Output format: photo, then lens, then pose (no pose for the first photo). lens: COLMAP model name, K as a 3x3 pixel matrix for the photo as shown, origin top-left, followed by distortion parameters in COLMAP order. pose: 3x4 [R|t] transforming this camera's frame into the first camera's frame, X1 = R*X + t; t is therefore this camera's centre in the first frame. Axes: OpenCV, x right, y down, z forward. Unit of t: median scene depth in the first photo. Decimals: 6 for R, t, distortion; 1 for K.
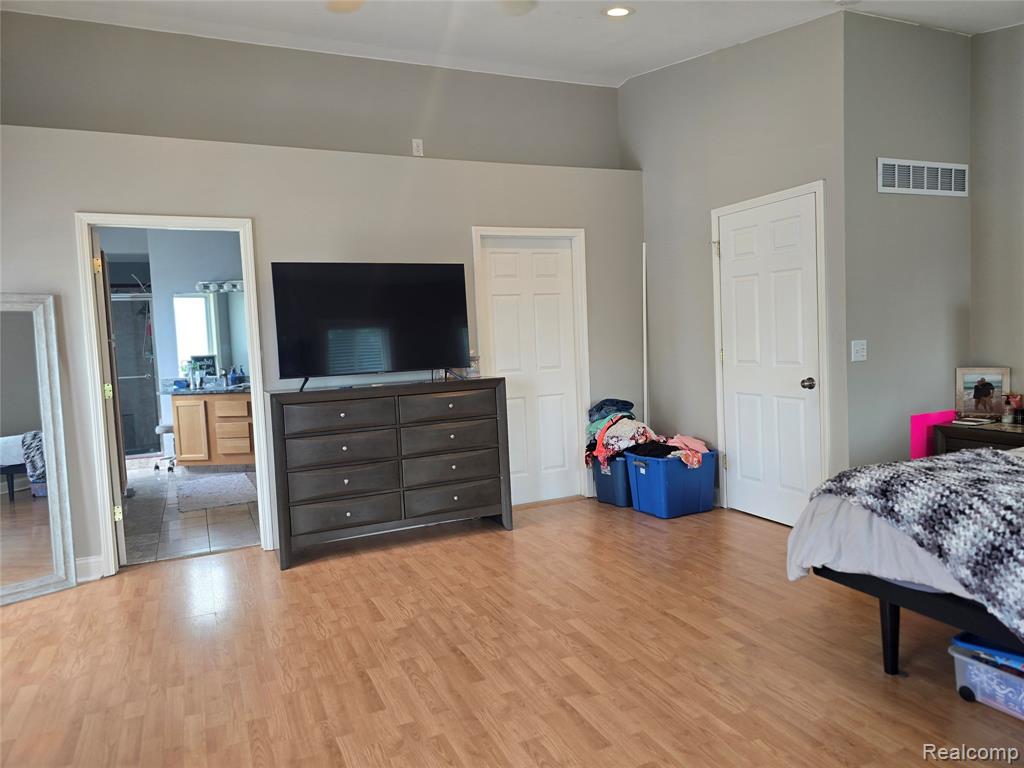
lens RADIAL K [[690.8, 0, 503.7], [0, 690.8, 373.7], [0, 0, 1]] dist [0.066866, -0.063821]
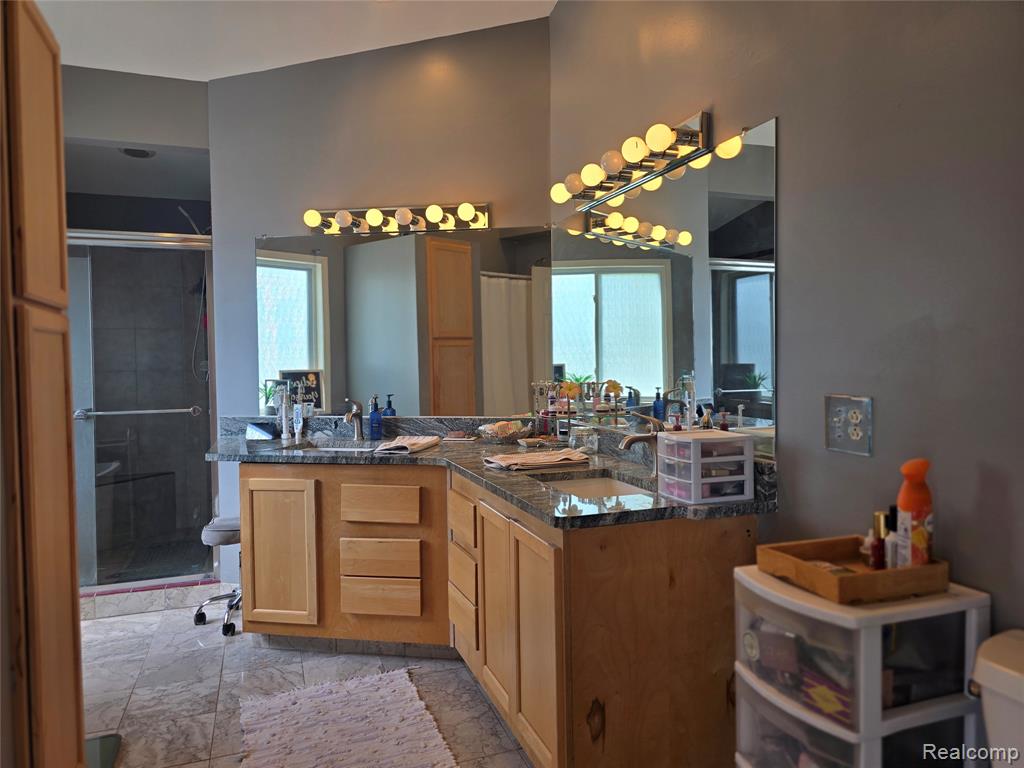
lens RADIAL K [[690.8, 0, 514.8], [0, 690.8, 370.8], [0, 0, 1]] dist [0.066866, -0.063821]
pose [[0.996349, 0.032965, -0.078758, -0.266284], [-0.036047, 0.998626, -0.038039, -0.013419], [0.077396, 0.040740, 0.996168, 0.564817]]
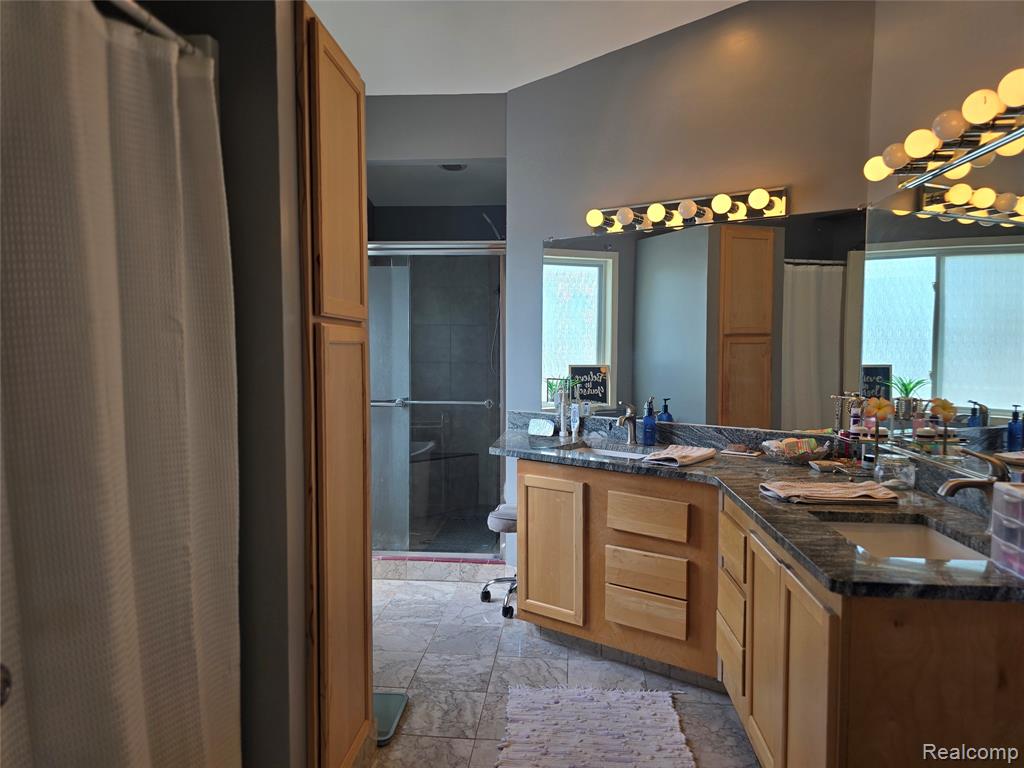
lens RADIAL K [[690.8, 0, 506.2], [0, 690.8, 379.5], [0, 0, 1]] dist [0.066866, -0.063821]
pose [[0.865011, 0.071965, -0.496566, -0.255206], [-0.072053, 0.997220, 0.019006, -0.025515], [0.496553, 0.019339, 0.867791, 0.586460]]
